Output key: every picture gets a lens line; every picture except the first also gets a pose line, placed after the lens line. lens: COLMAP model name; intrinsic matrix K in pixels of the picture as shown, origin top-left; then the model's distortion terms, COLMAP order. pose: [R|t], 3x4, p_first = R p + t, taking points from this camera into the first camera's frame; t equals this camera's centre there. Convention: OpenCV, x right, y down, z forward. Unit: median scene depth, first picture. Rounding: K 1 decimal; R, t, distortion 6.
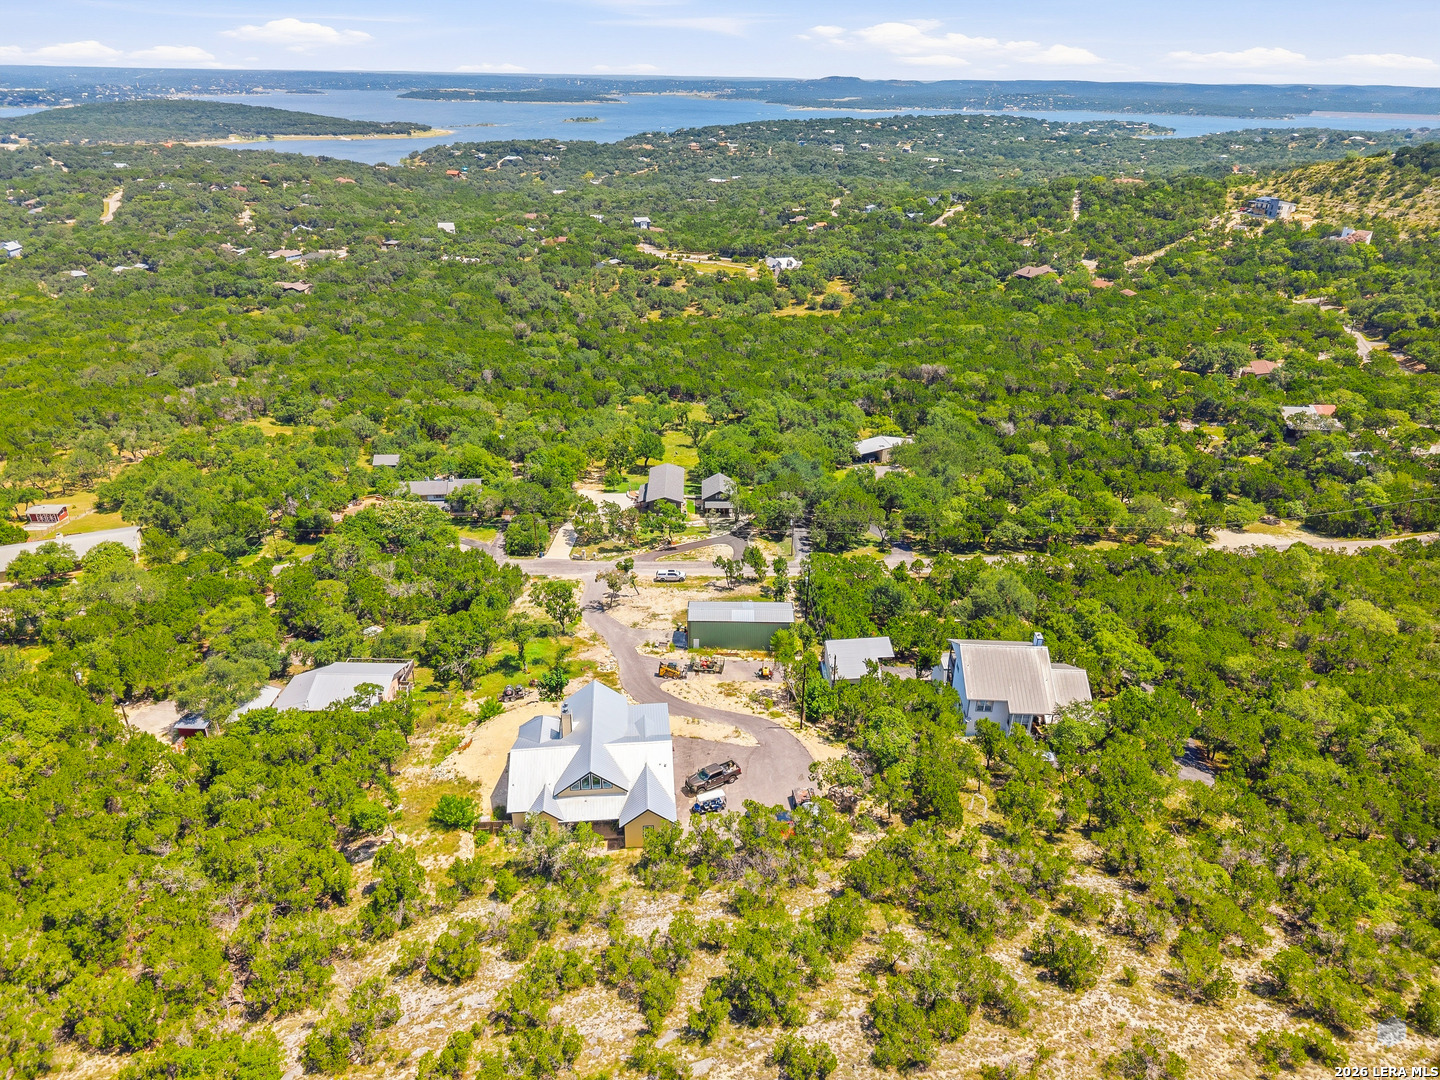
lens RADIAL K [[966.9, 0, 726.5], [0, 966.9, 544.4], [0, 0, 1]] dist [0.023129, -0.024365]
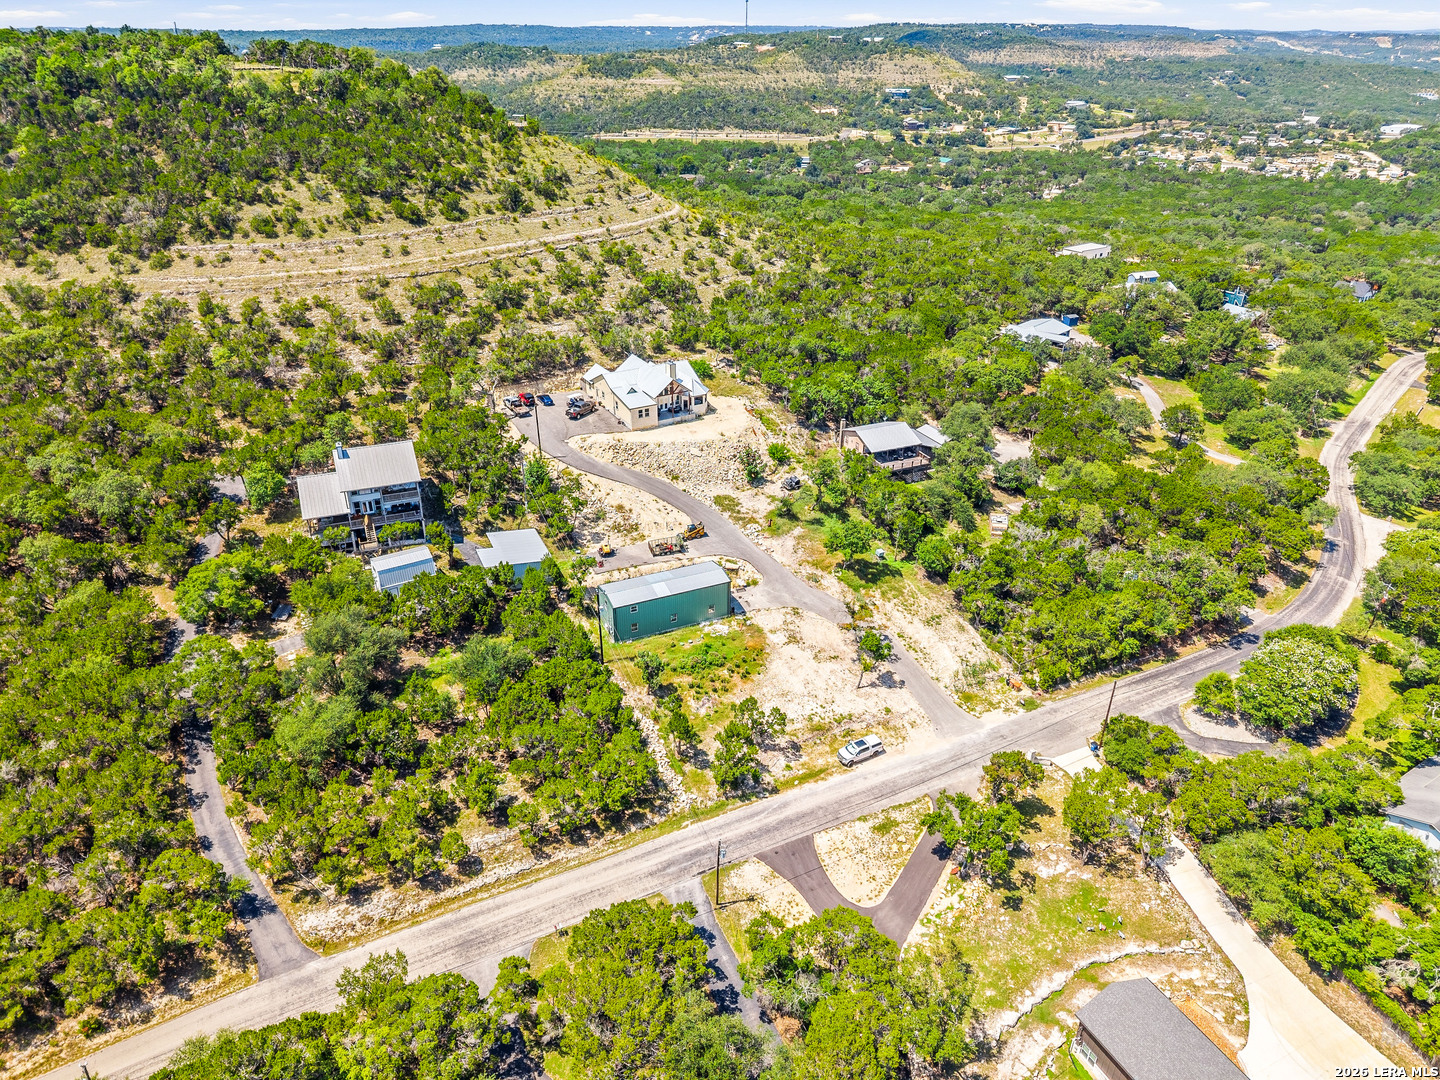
lens RADIAL K [[954.9, 0, 720.0], [0, 954.9, 540.0], [0, 0, 1]] dist [0.070882, -0.167632]
pose [[-0.913020, 0.182020, -0.365051, 0.085342], [-0.187367, 0.607795, 0.771673, -0.192815], [0.362336, 0.772951, -0.520825, 0.448190]]
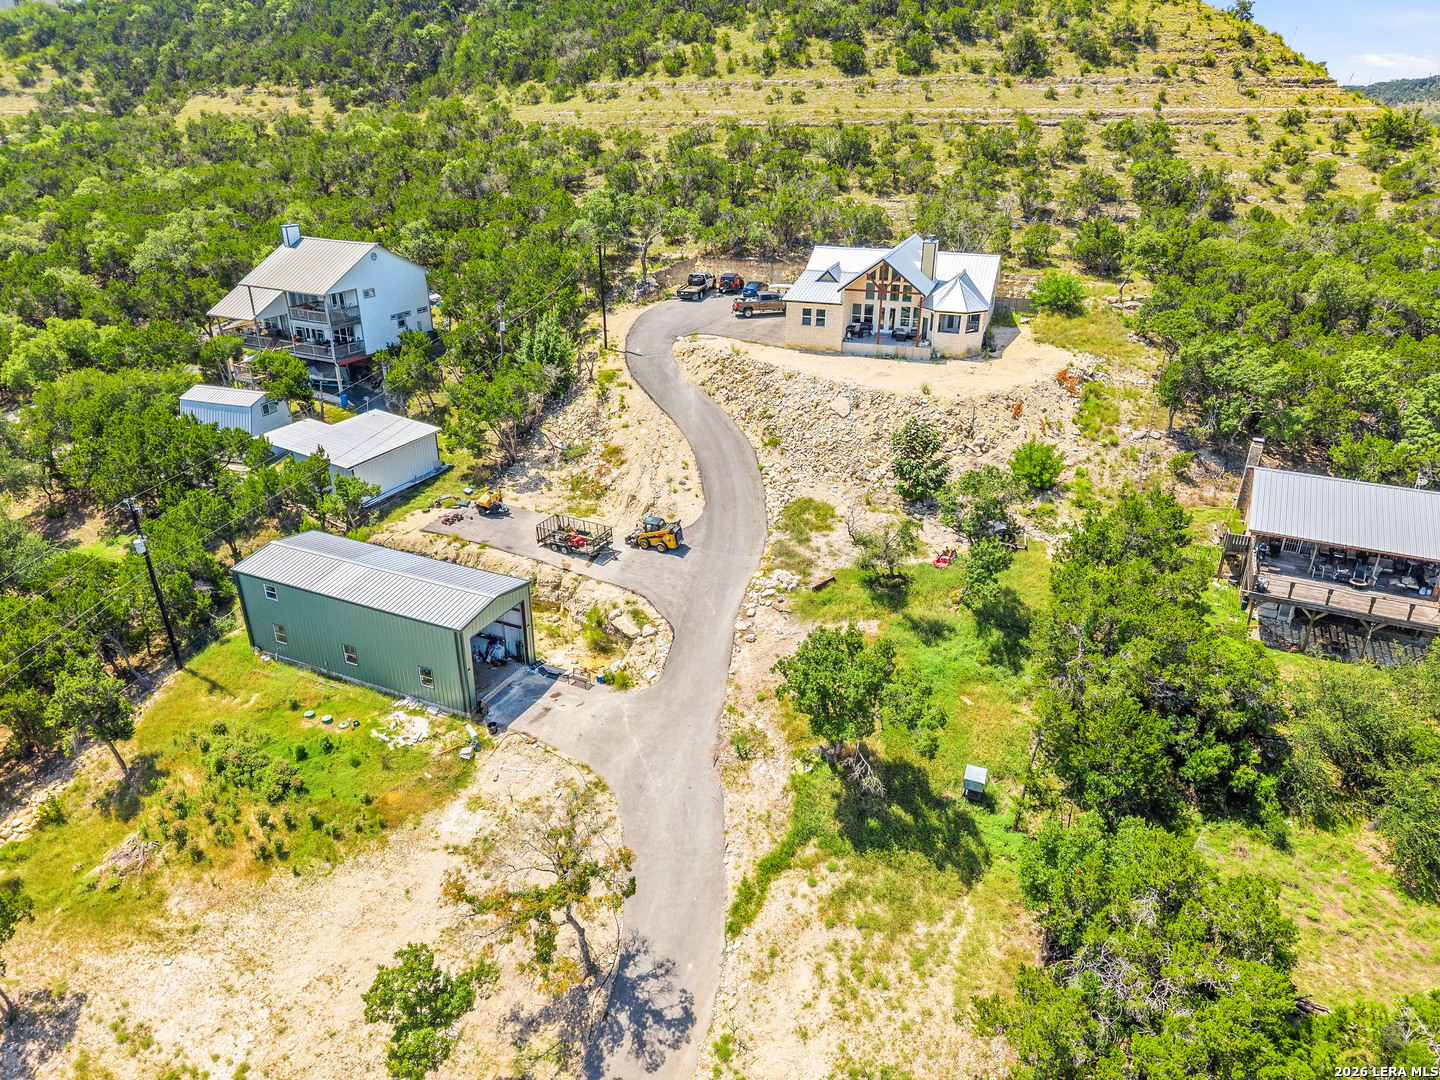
lens RADIAL K [[966.9, 0, 726.5], [0, 966.9, 544.4], [0, 0, 1]] dist [0.023129, -0.024365]
pose [[-0.904236, -0.189004, 0.382928, -0.076665], [0.174929, 0.654088, 0.735914, -0.059240], [-0.389559, 0.732425, -0.558388, 0.360225]]
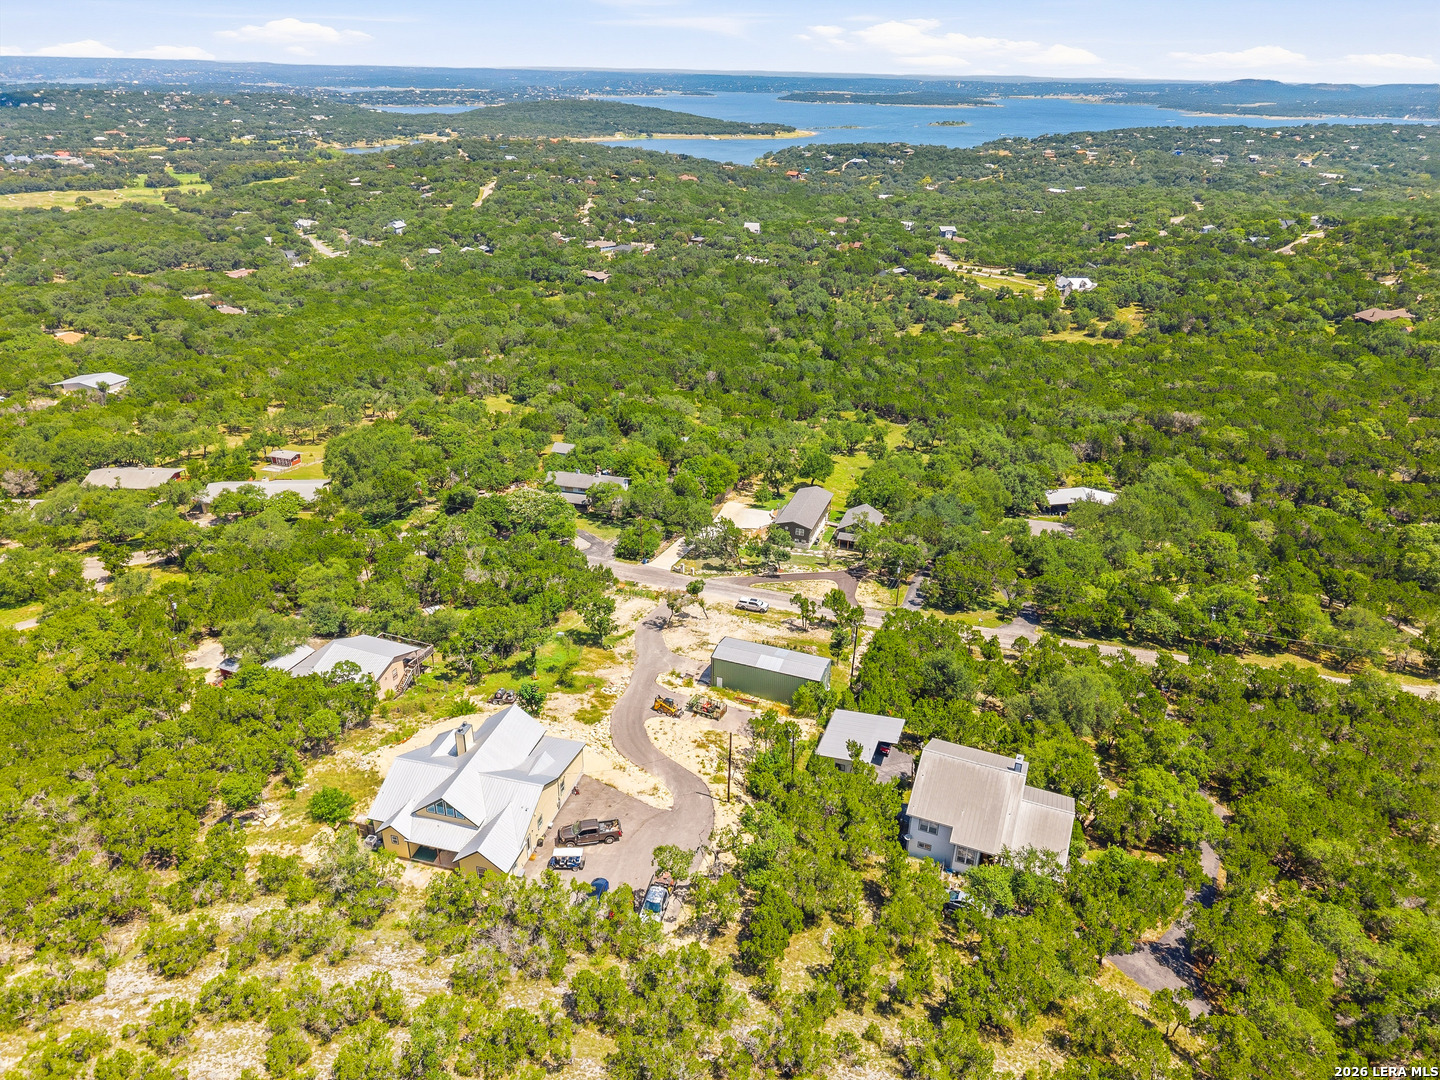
lens RADIAL K [[966.9, 0, 726.5], [0, 966.9, 544.4], [0, 0, 1]] dist [0.023129, -0.024365]
pose [[0.936205, 0.153986, -0.315924, 0.079677], [-0.154649, 0.987699, 0.023135, -0.017072], [0.315600, 0.027199, 0.948503, 0.030885]]
